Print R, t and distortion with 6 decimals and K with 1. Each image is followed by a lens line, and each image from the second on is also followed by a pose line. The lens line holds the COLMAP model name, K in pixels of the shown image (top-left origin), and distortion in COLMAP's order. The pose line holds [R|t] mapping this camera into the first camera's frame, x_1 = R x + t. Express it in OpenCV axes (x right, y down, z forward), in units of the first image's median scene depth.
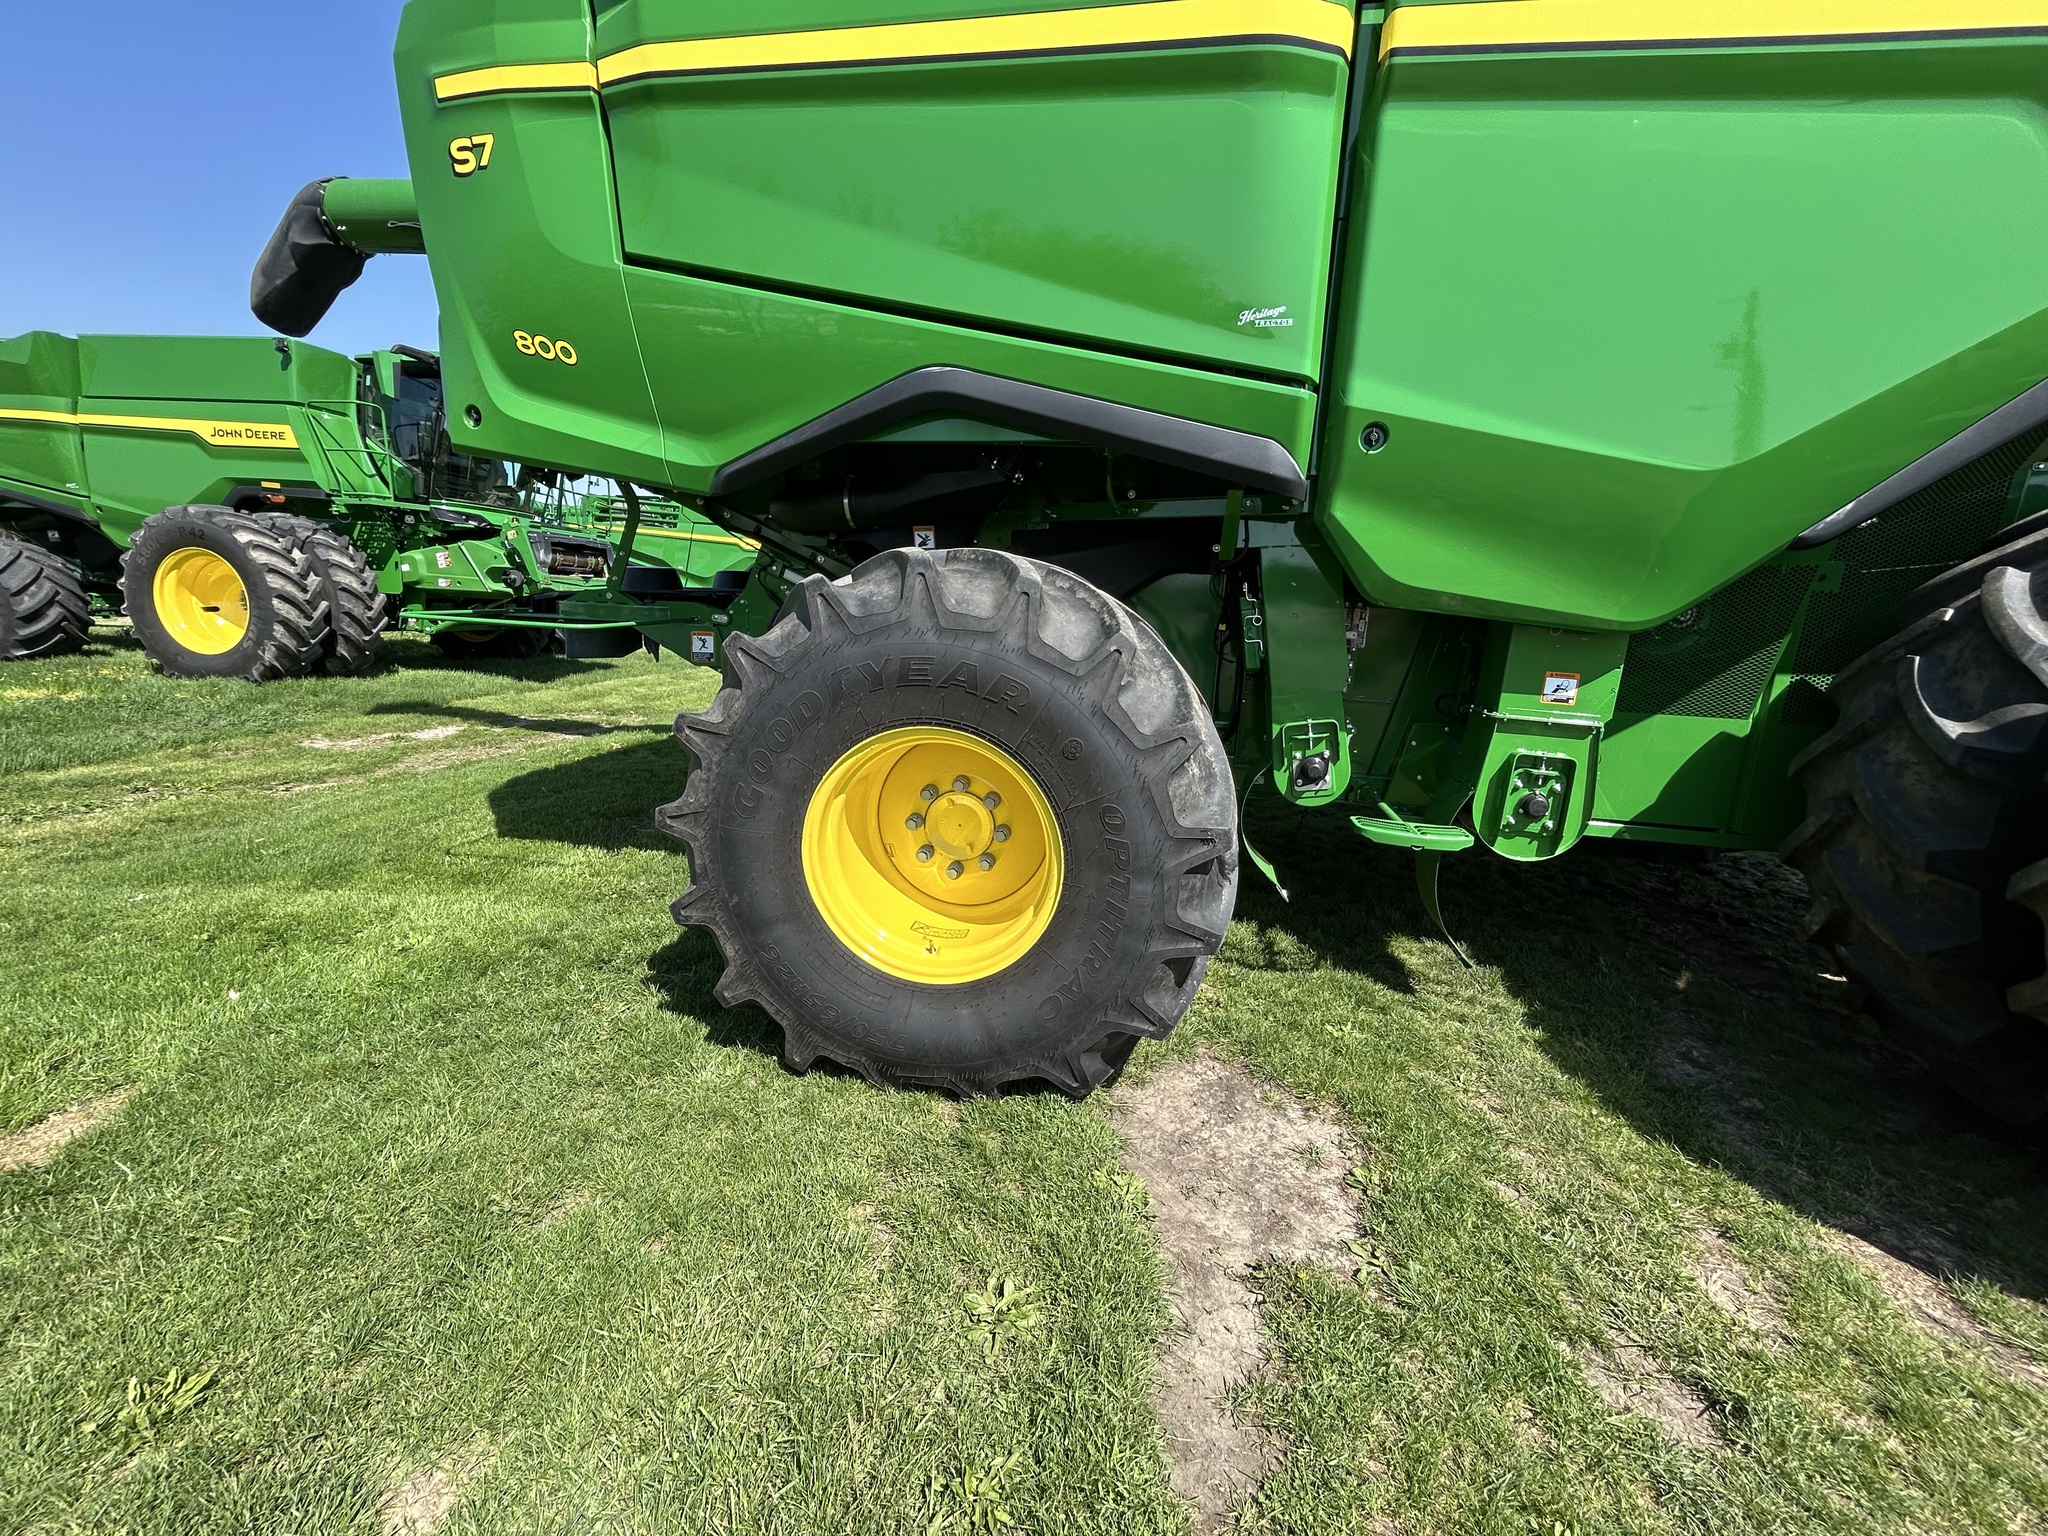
lens RADIAL K [[829.0, 0, 1023.8], [0, 829.0, 763.2], [0, 0, 1]] dist [-0.002121, 0.001301]
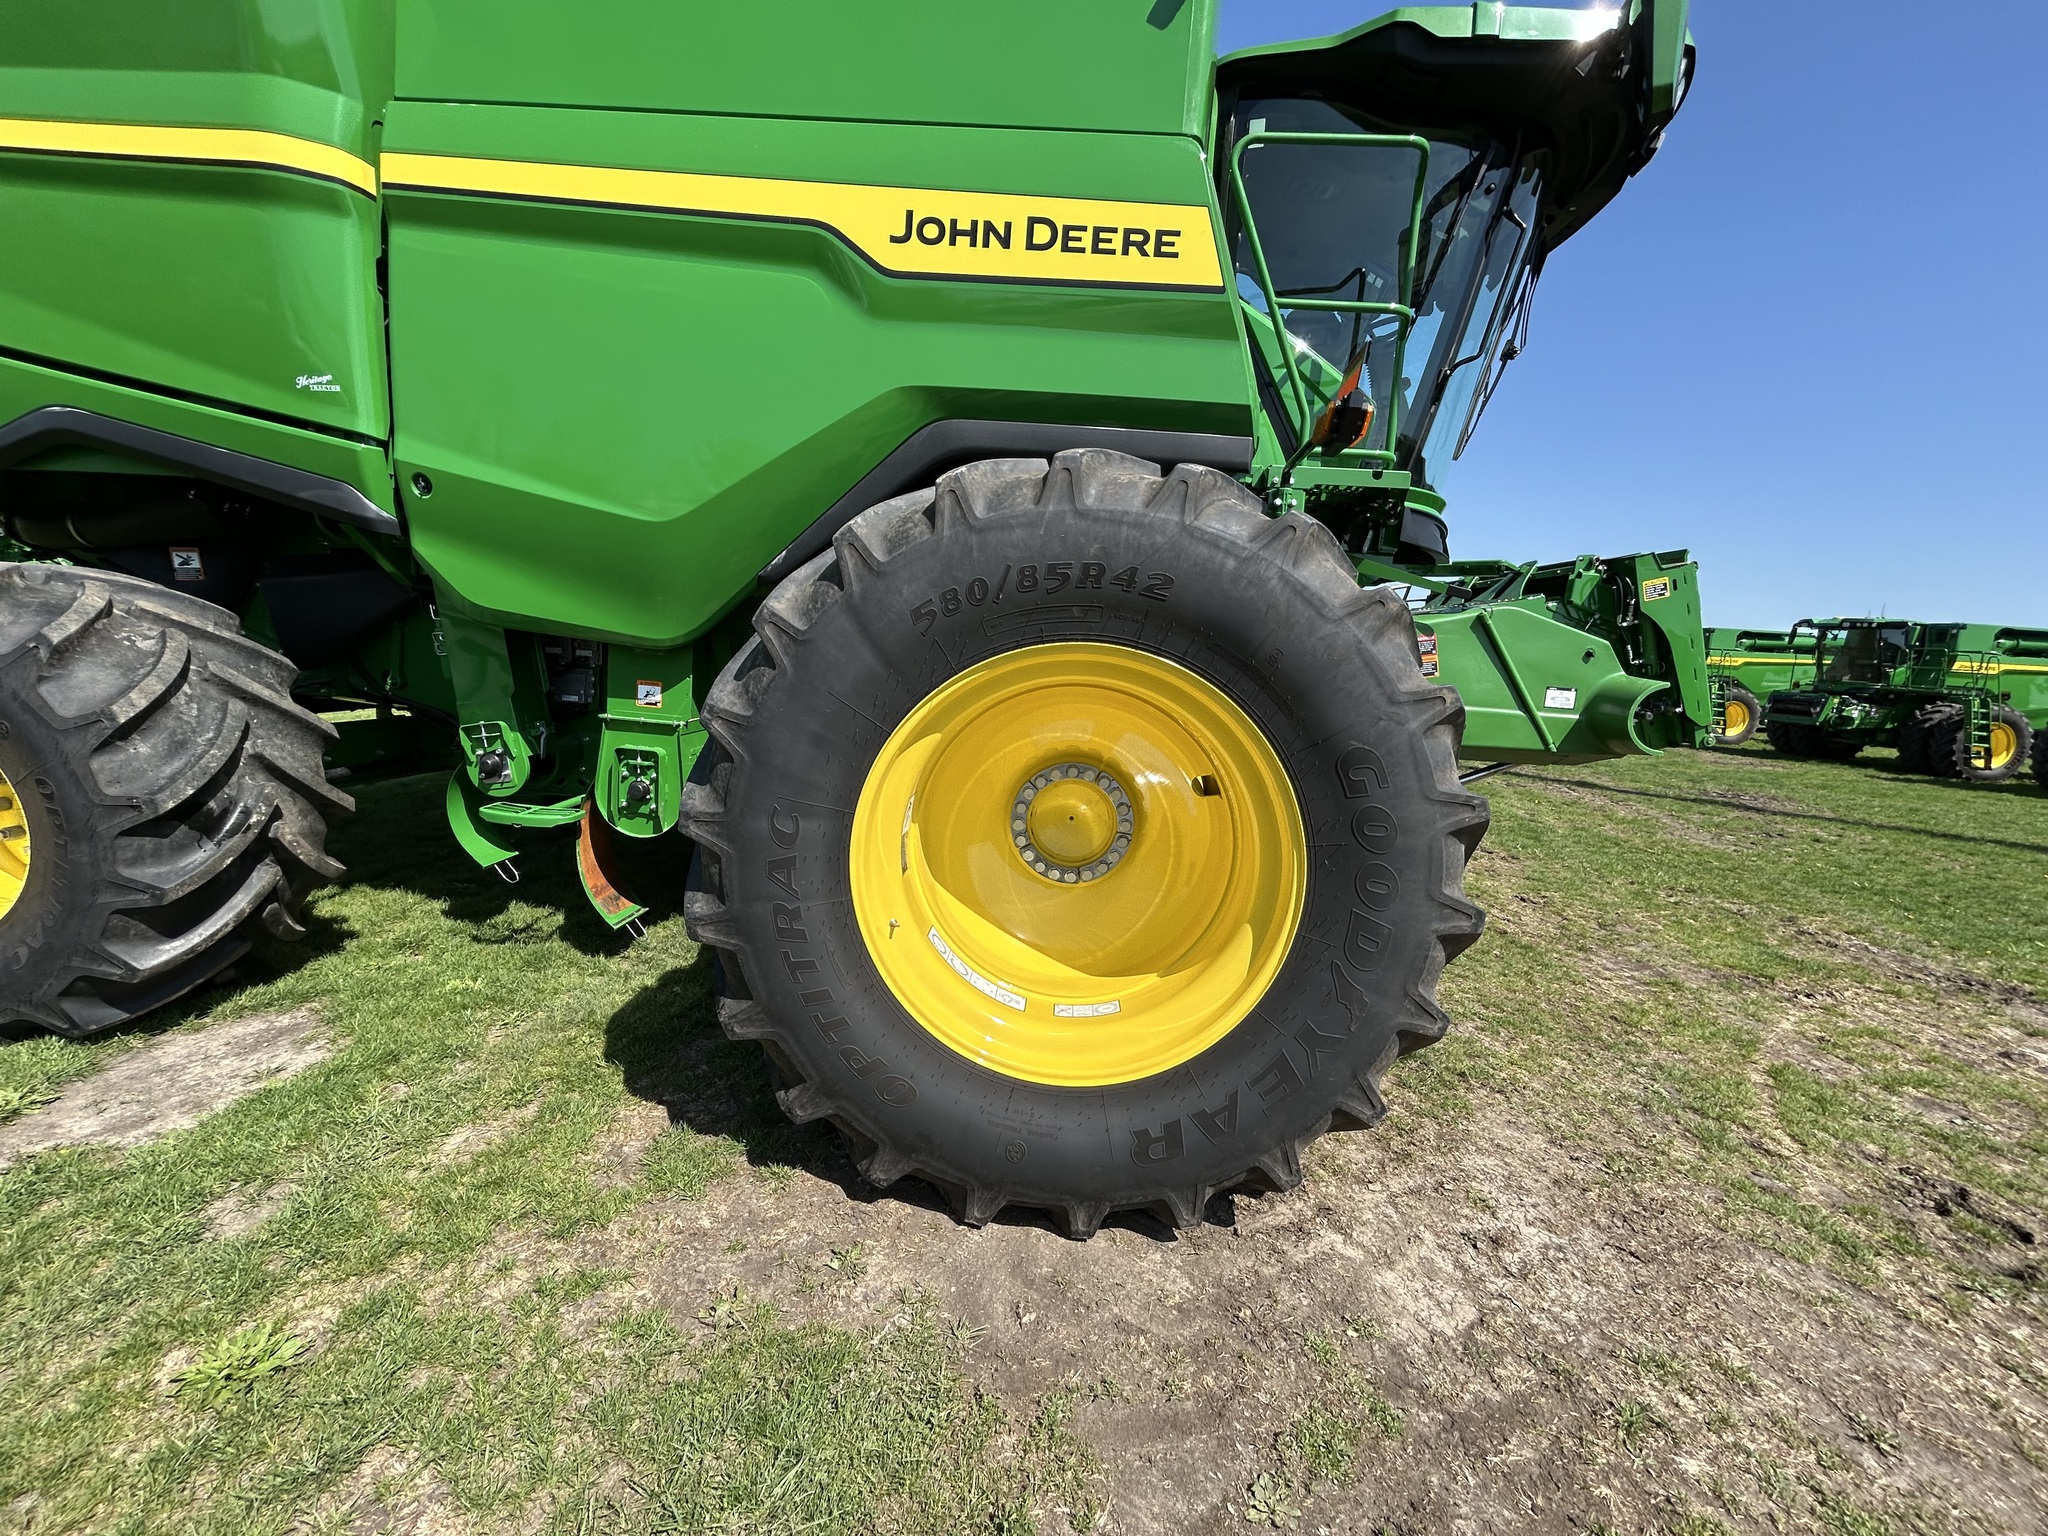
lens RADIAL K [[829.0, 0, 1022.3], [0, 829.0, 764.6], [0, 0, 1]] dist [-0.002121, 0.001301]
pose [[0.990130, -0.000084, 0.140153, 0.980231], [0.006944, 0.998801, -0.048463, 0.073673], [-0.139981, 0.048958, 0.988943, -0.271798]]
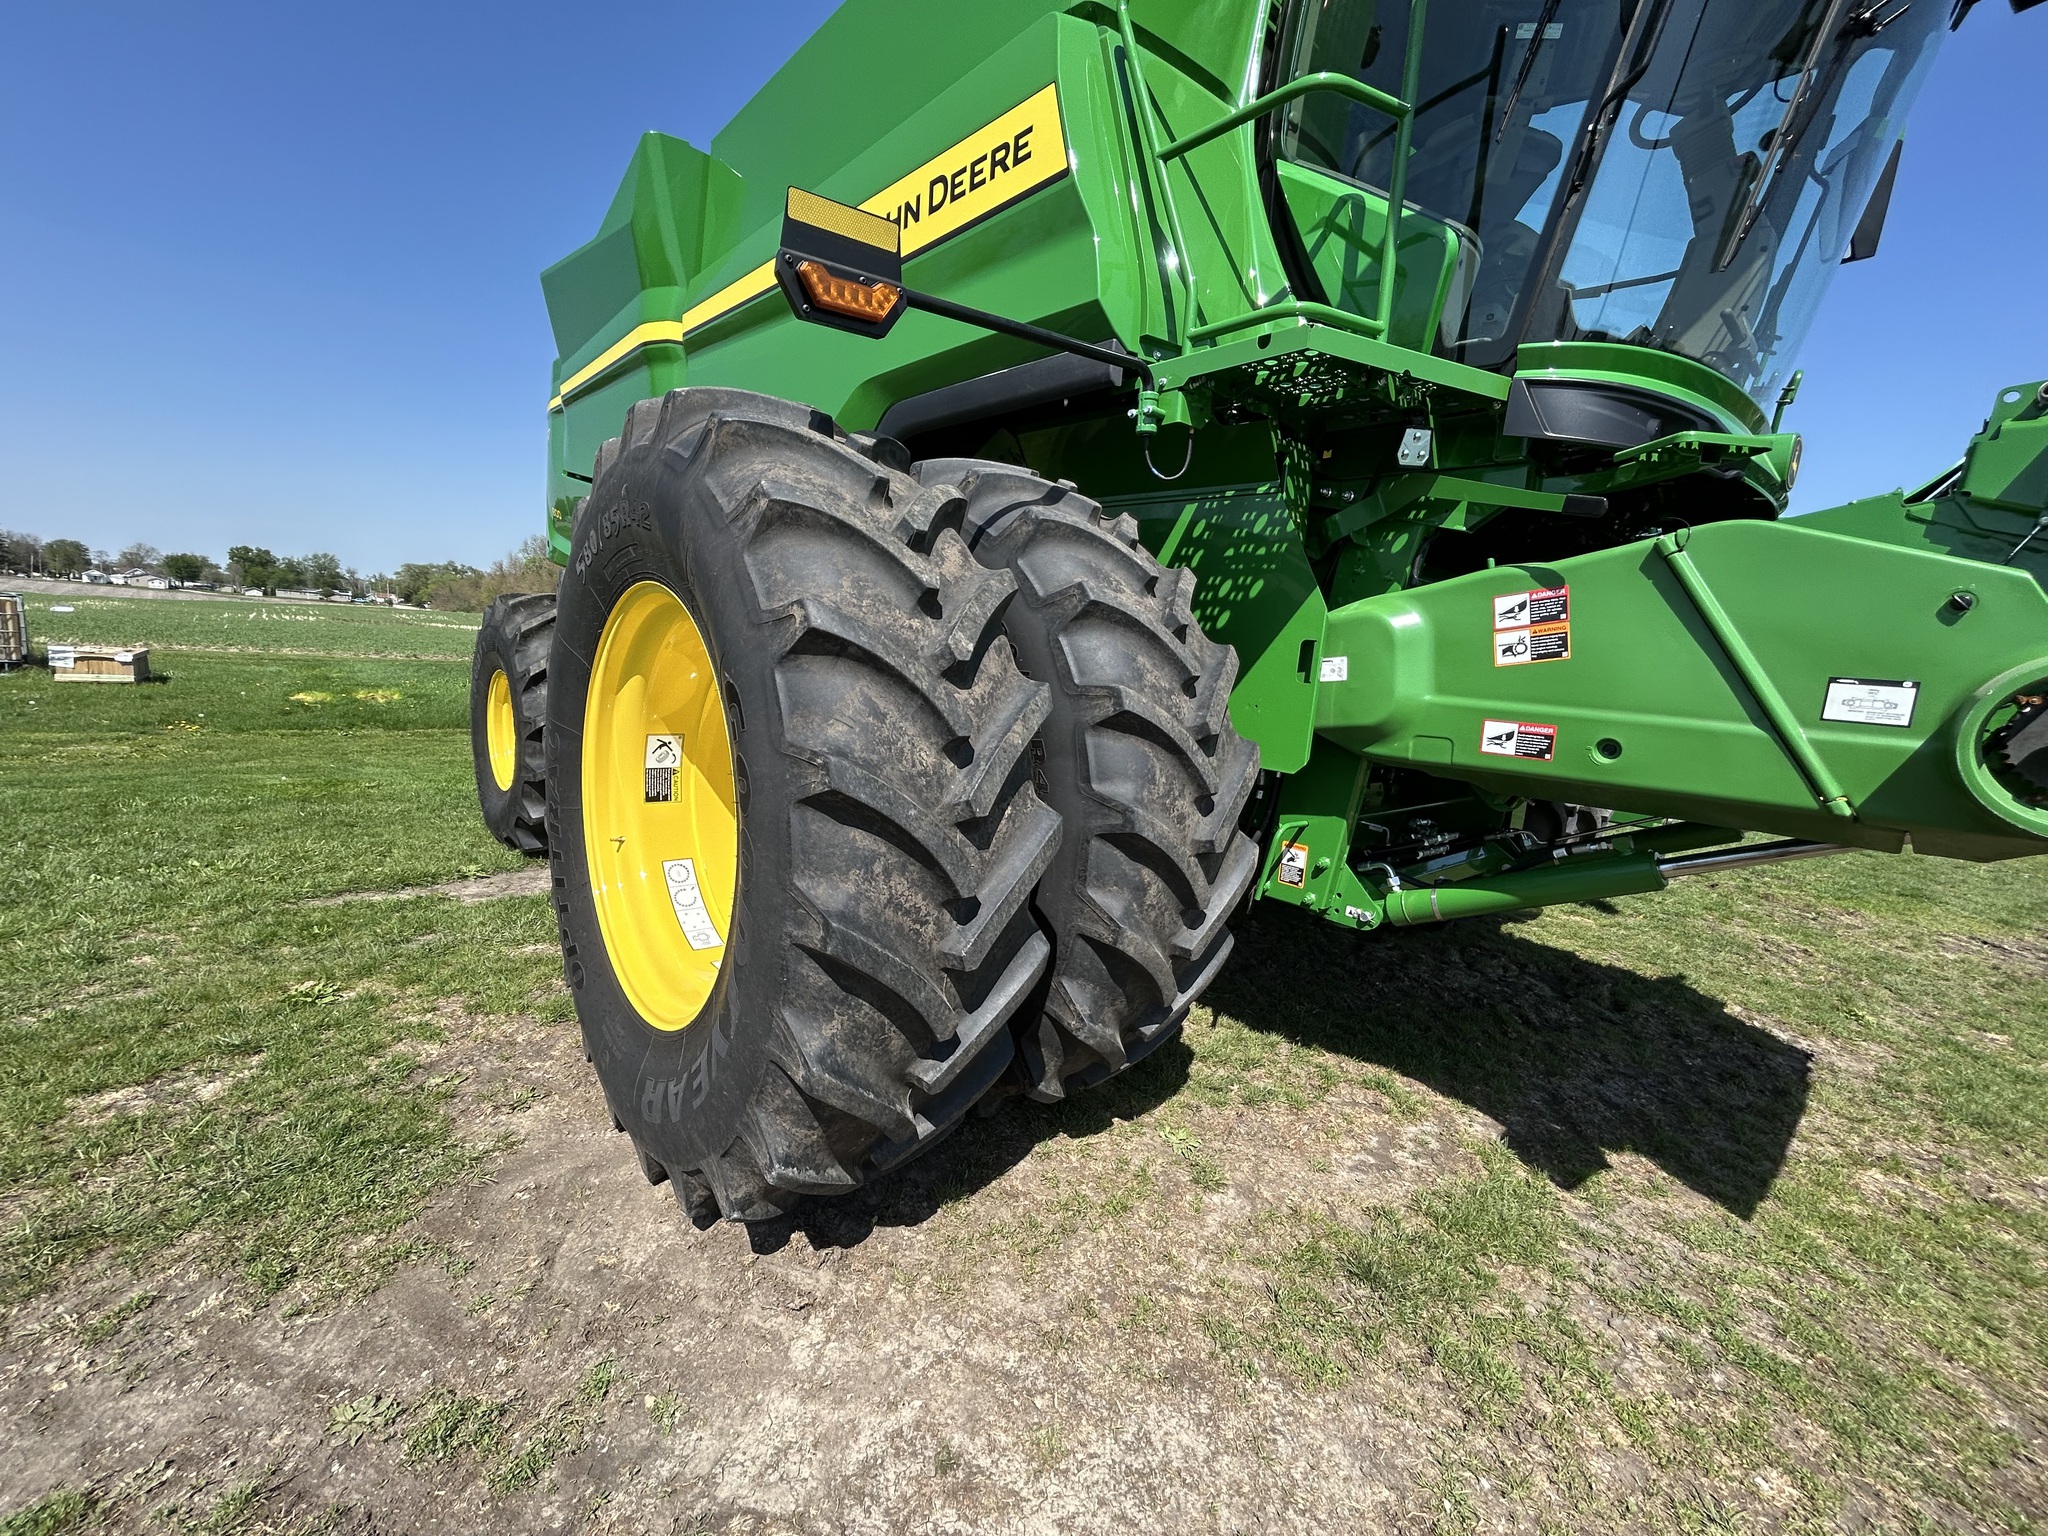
lens RADIAL K [[829.0, 0, 1018.3], [0, 829.0, 767.9], [0, 0, 1]] dist [-0.002121, 0.001301]
pose [[0.747969, 0.088894, -0.657753, -2.453081], [-0.160106, 0.985892, -0.048825, -0.680705], [0.644133, 0.141830, 0.751649, 2.877069]]
